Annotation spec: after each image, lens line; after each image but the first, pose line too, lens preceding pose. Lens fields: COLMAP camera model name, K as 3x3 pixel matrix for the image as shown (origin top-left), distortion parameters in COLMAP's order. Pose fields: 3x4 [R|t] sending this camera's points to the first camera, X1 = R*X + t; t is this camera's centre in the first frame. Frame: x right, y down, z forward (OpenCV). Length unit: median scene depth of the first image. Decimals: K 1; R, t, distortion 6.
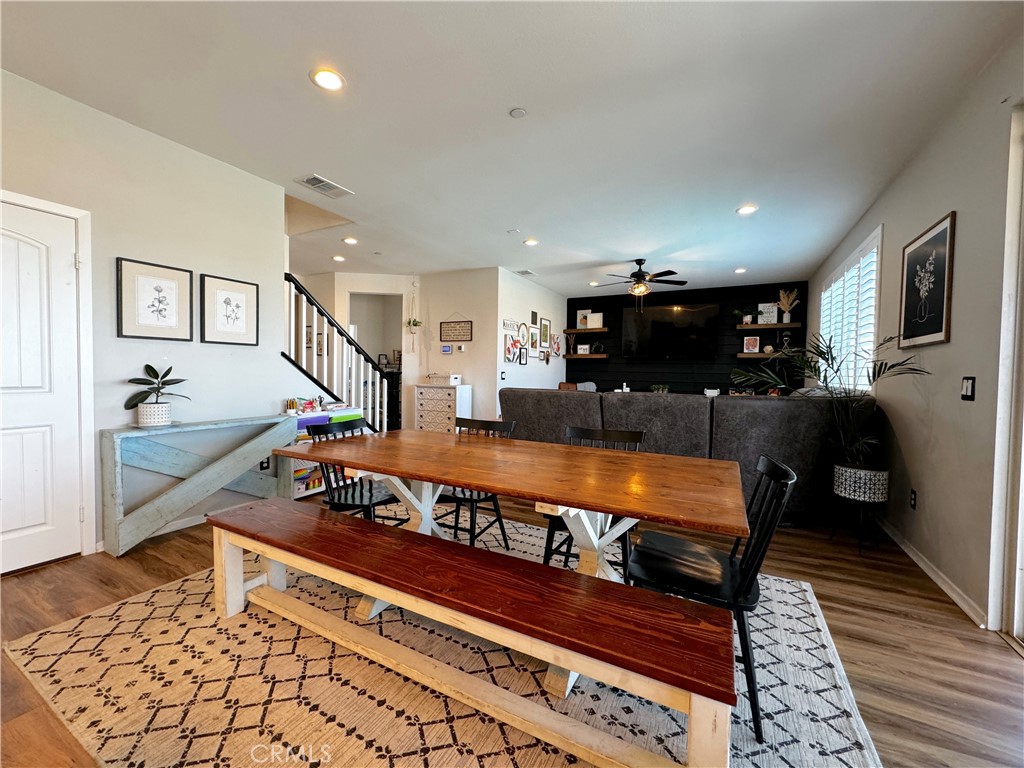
lens RADIAL K [[408.0, 0, 512.0], [0, 408.0, 384.0], [0, 0, 1]] dist [-0.002741, -0.000172]
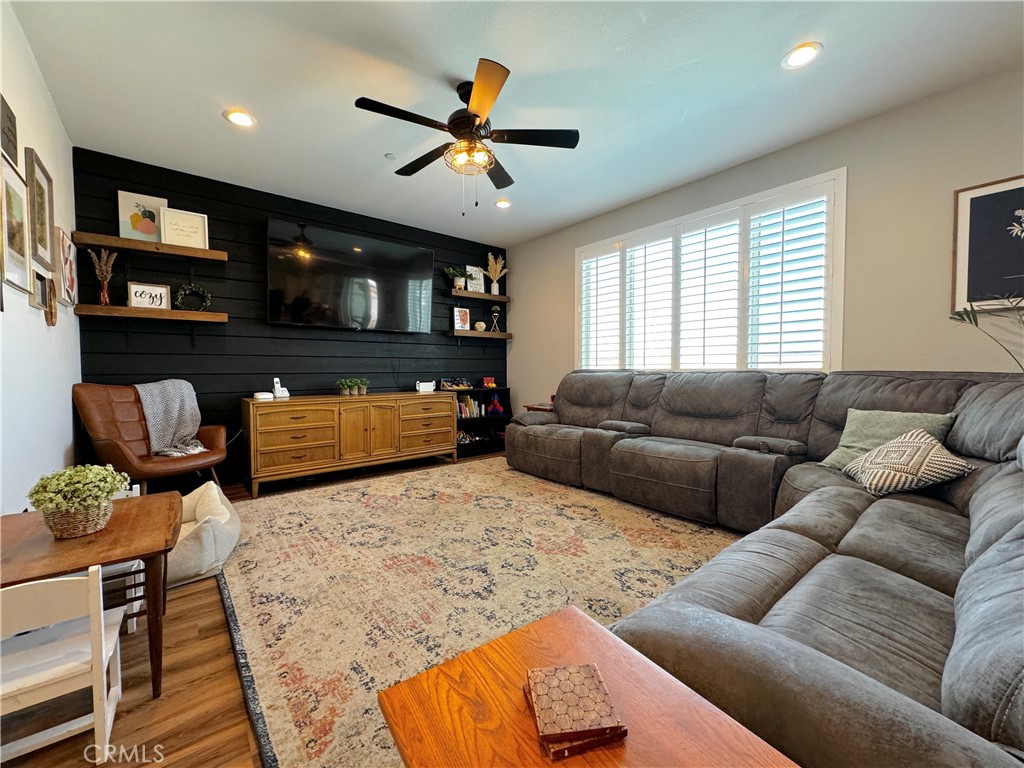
lens RADIAL K [[409.1, 0, 512.2], [0, 409.1, 369.7], [0, 0, 1]] dist [-0.002369, -0.000152]
pose [[0.388810, -0.019741, 0.921107, -0.054929], [0.036550, 0.999314, 0.005989, -0.006075], [-0.920593, 0.031337, 0.389264, 0.617857]]
